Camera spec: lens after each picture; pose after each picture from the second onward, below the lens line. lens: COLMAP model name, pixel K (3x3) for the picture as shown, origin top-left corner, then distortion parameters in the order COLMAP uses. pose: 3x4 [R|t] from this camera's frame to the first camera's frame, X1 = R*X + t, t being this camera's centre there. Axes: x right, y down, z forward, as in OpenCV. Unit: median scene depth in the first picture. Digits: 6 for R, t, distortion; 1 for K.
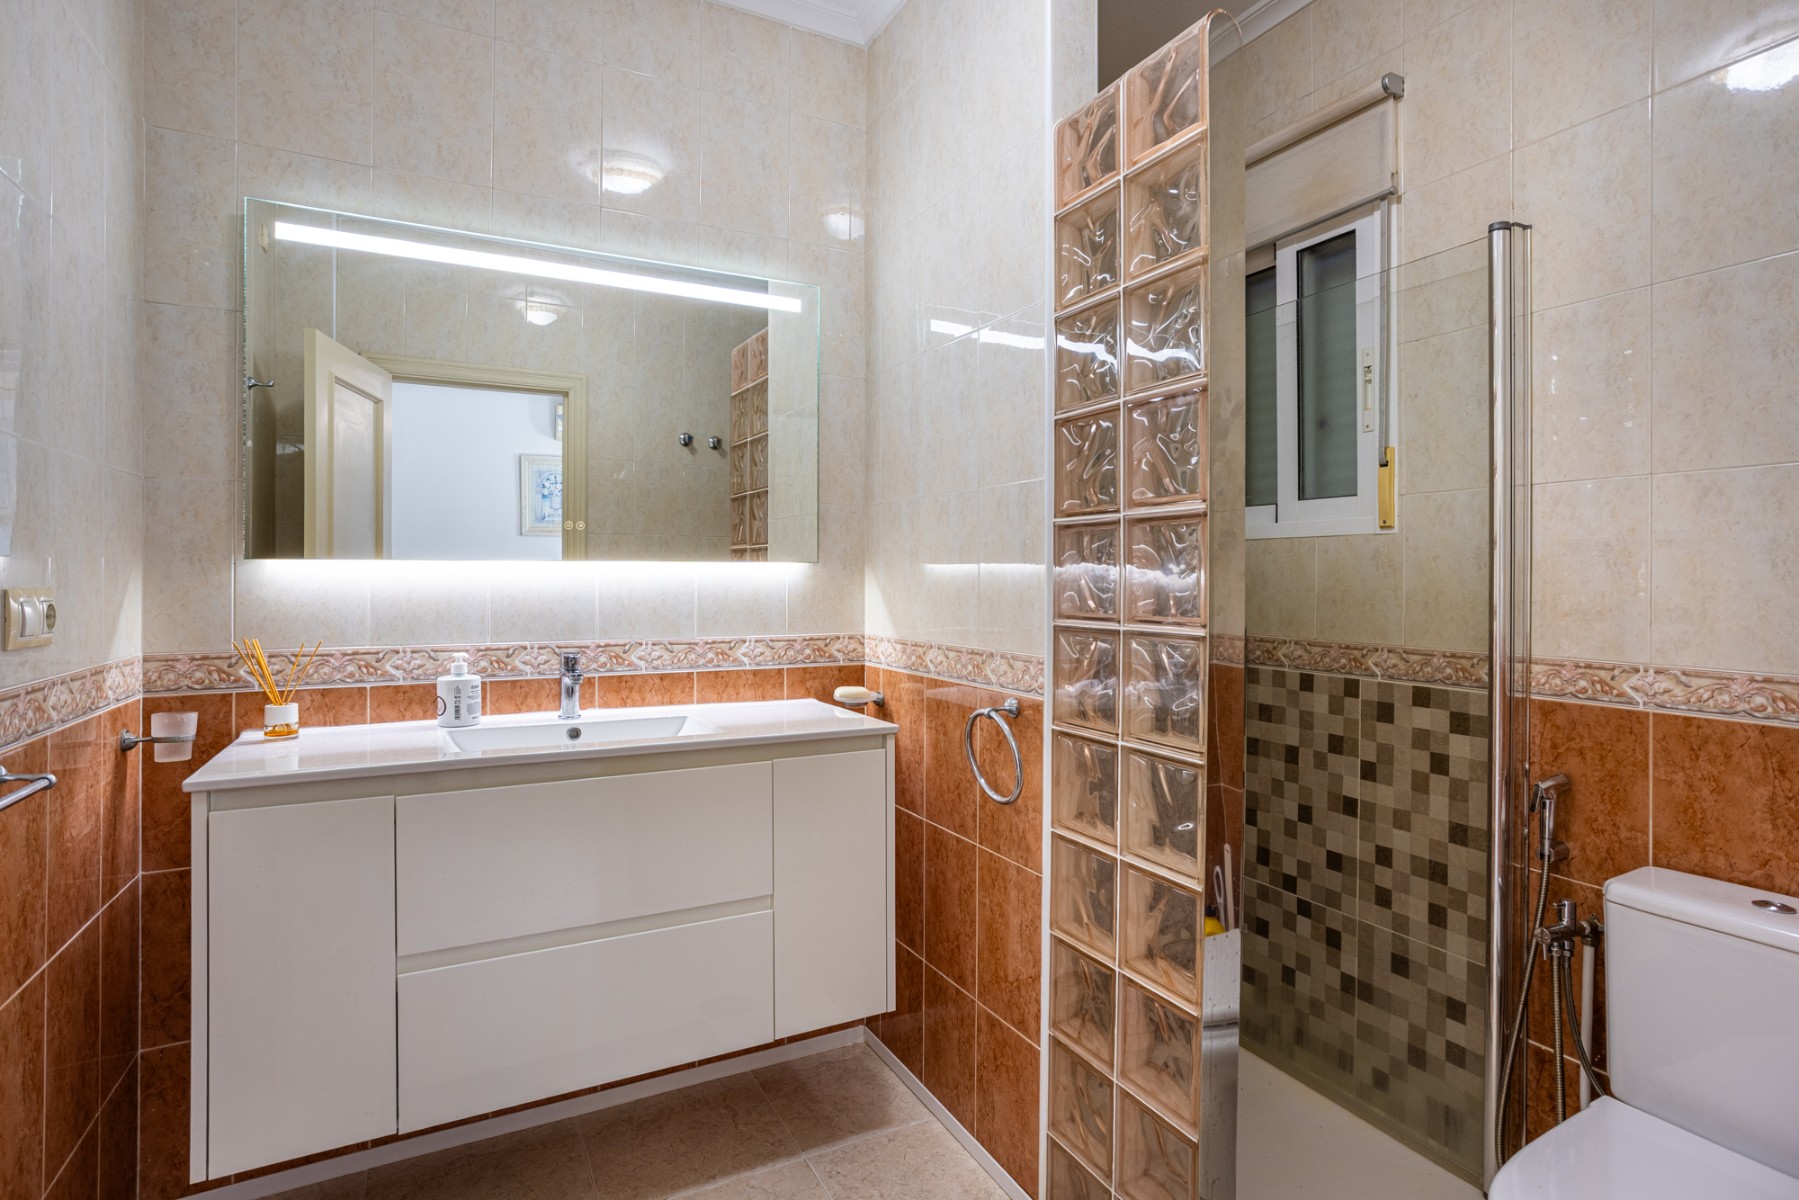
lens RADIAL K [[902.0, 0, 915.1], [0, 902.0, 586.4], [0, 0, 1]] dist [-0.046998, 0.025677]
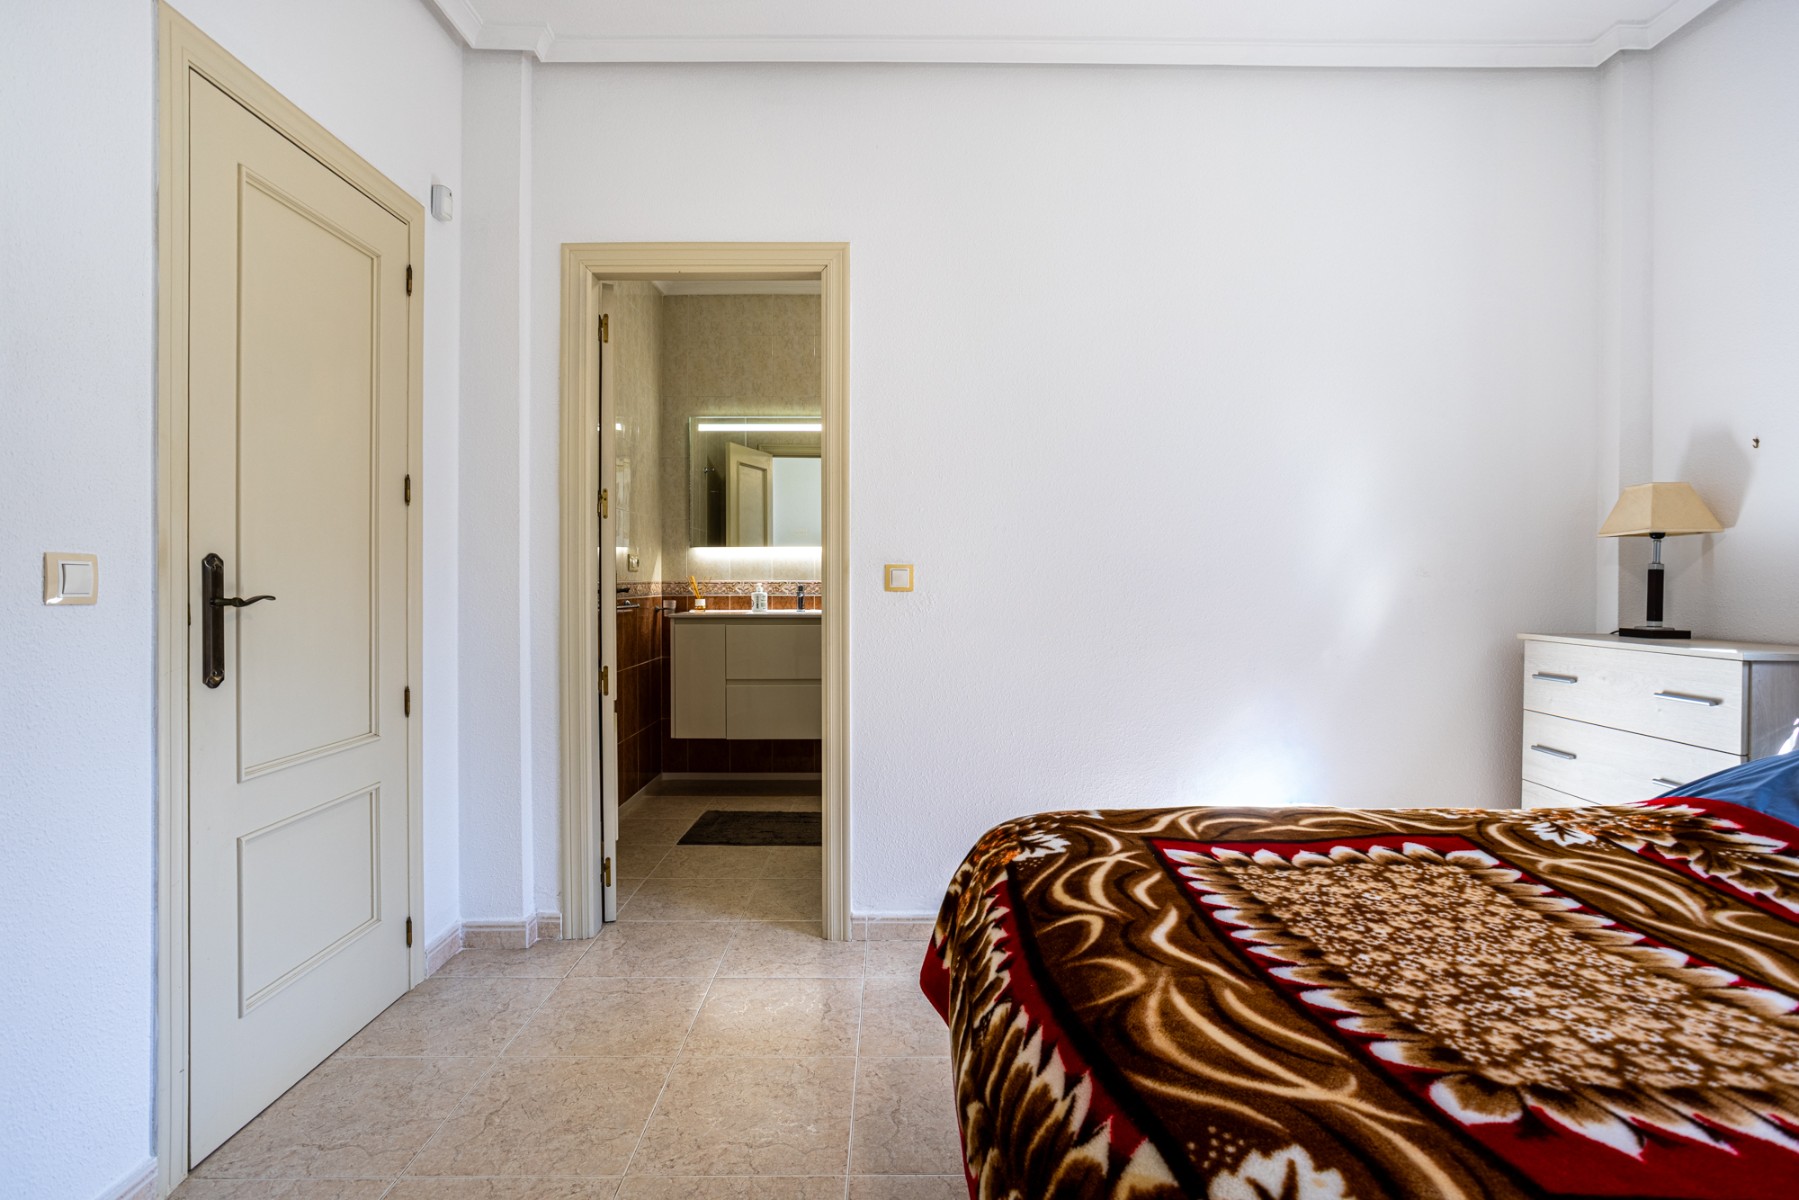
lens RADIAL K [[902.0, 0, 889.6], [0, 902.0, 586.5], [0, 0, 1]] dist [-0.046998, 0.025677]
pose [[0.882315, 0.010393, -0.470544, 1.110607], [-0.002906, 0.999857, 0.016635, 0.042043], [0.470650, -0.013310, 0.882220, -1.183583]]
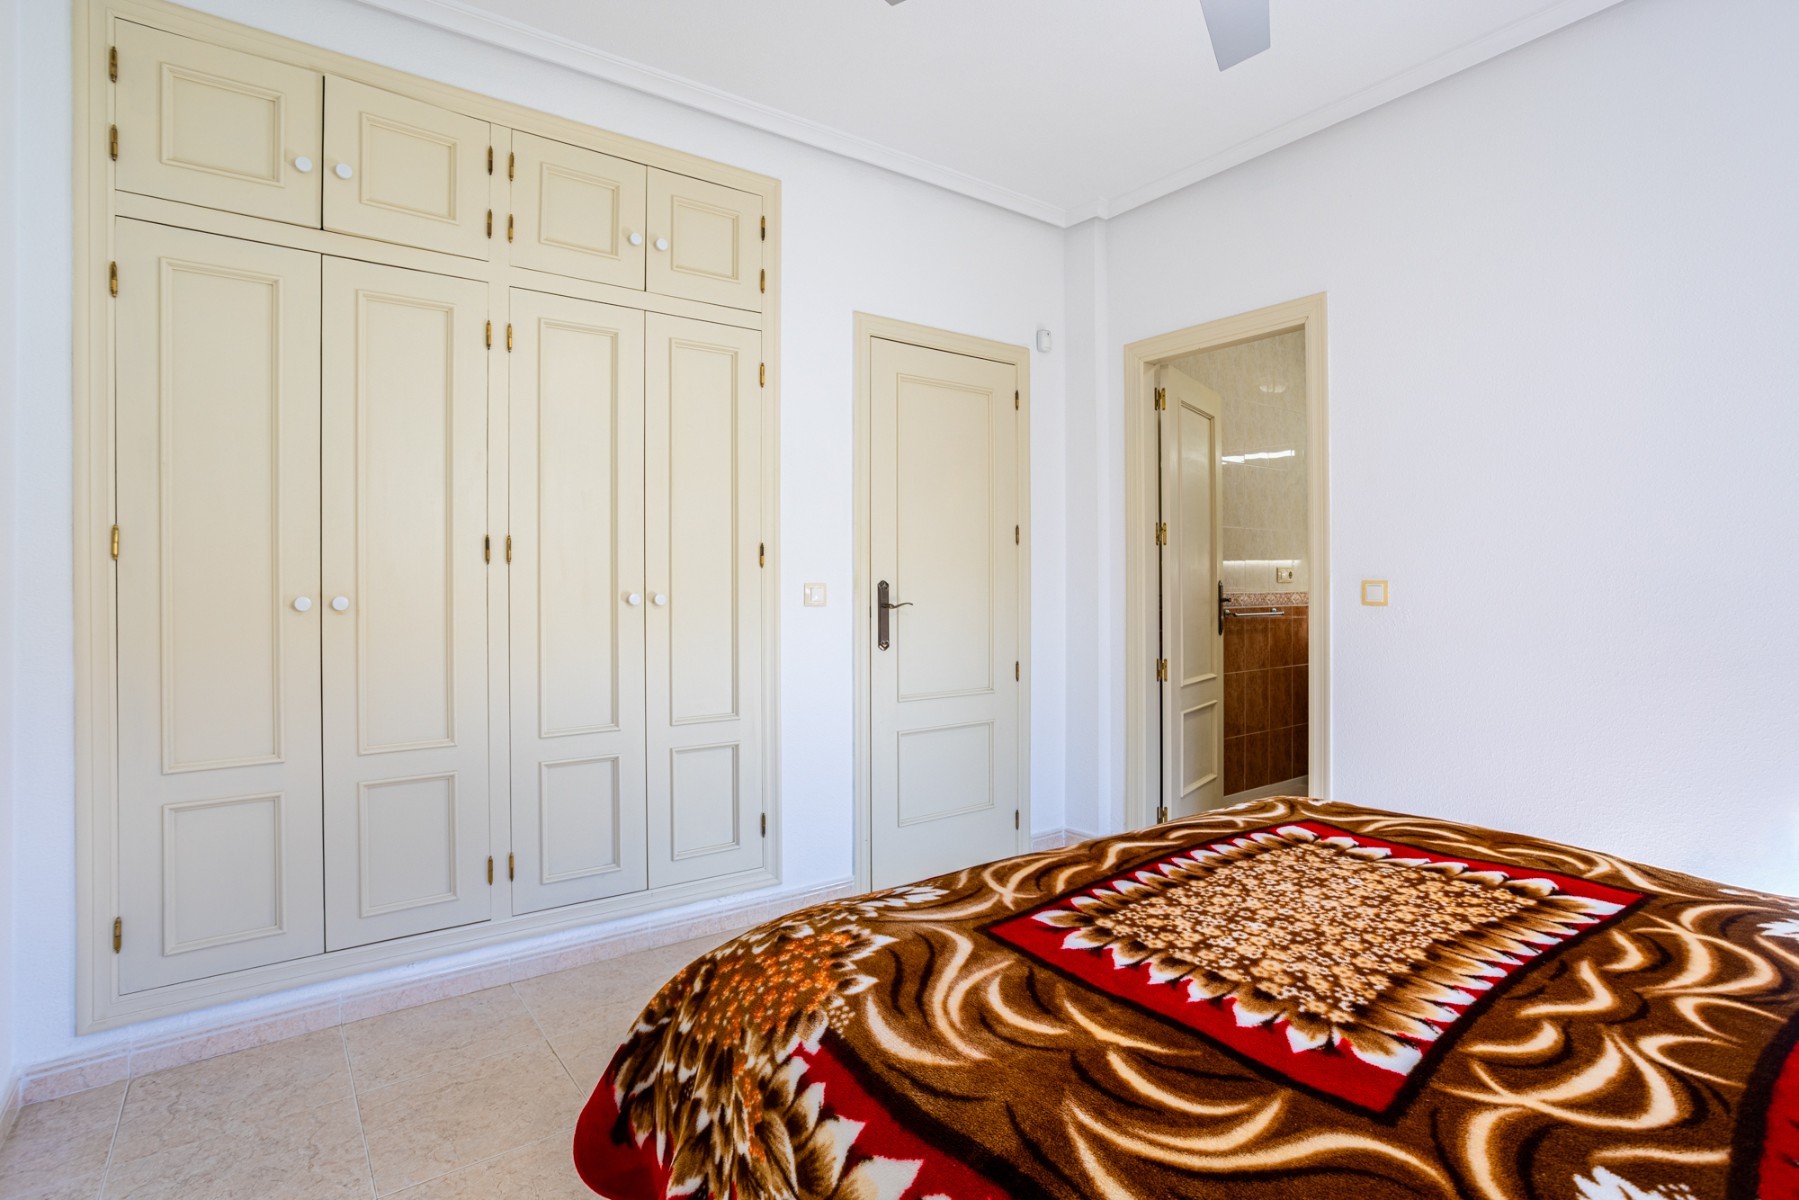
lens RADIAL K [[889.3, 0, 899.9], [0, 889.3, 588.8], [0, 0, 1]] dist [-0.025172, 0.000246]
pose [[0.136187, 0.012602, -0.990603, 2.449936], [0.008200, 0.999870, 0.013848, -0.003322], [0.990649, -0.010009, 0.136066, -0.680352]]
